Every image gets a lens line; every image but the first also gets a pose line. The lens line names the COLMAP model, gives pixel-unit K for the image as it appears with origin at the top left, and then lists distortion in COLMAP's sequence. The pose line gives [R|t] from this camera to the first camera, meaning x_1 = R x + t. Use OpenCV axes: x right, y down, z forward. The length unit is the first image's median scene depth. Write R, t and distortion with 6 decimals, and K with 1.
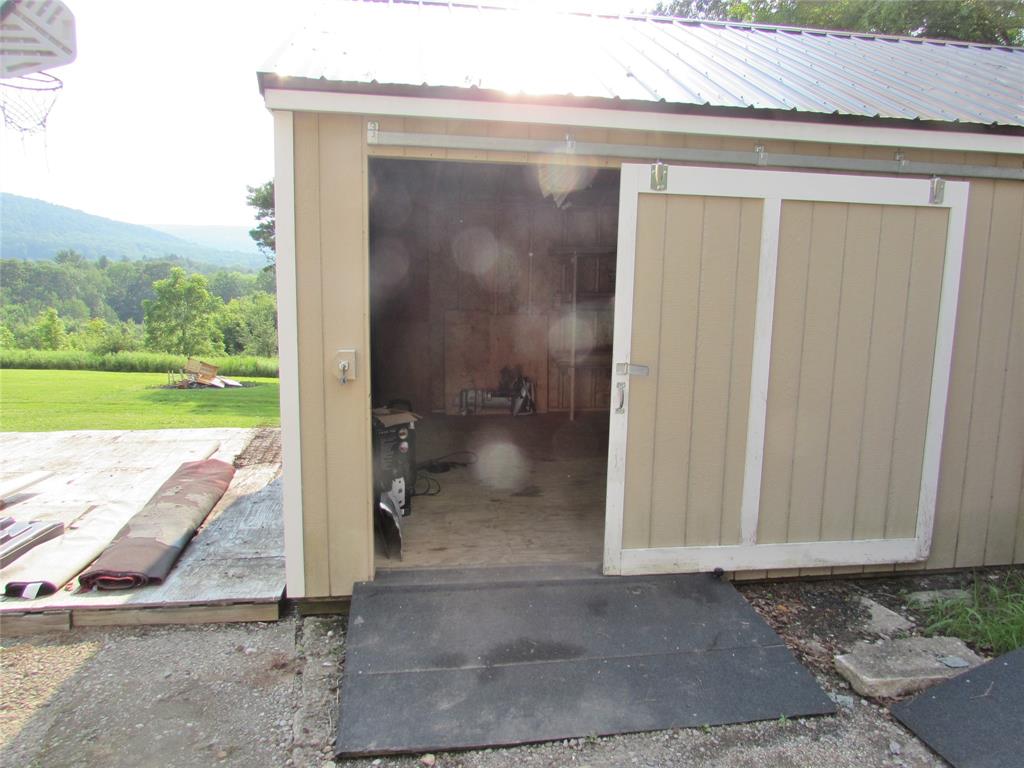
lens RADIAL K [[722.6, 0, 515.0], [0, 722.6, 382.8], [0, 0, 1]] dist [-0.044631, 0.016228]
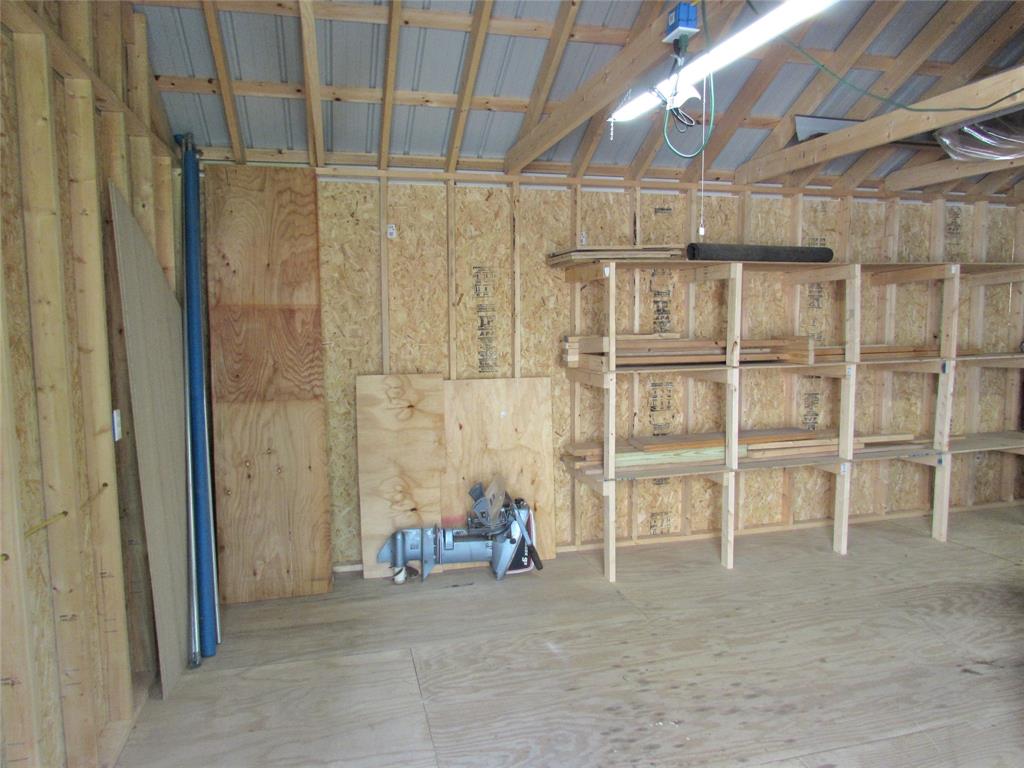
lens RADIAL K [[722.6, 0, 506.7], [0, 722.6, 383.7], [0, 0, 1]] dist [-0.044631, 0.016228]
pose [[0.994448, -0.032947, 0.099937, -0.042065], [0.037477, 0.998338, -0.043788, -0.067965], [-0.098328, 0.047290, 0.994030, 0.482250]]
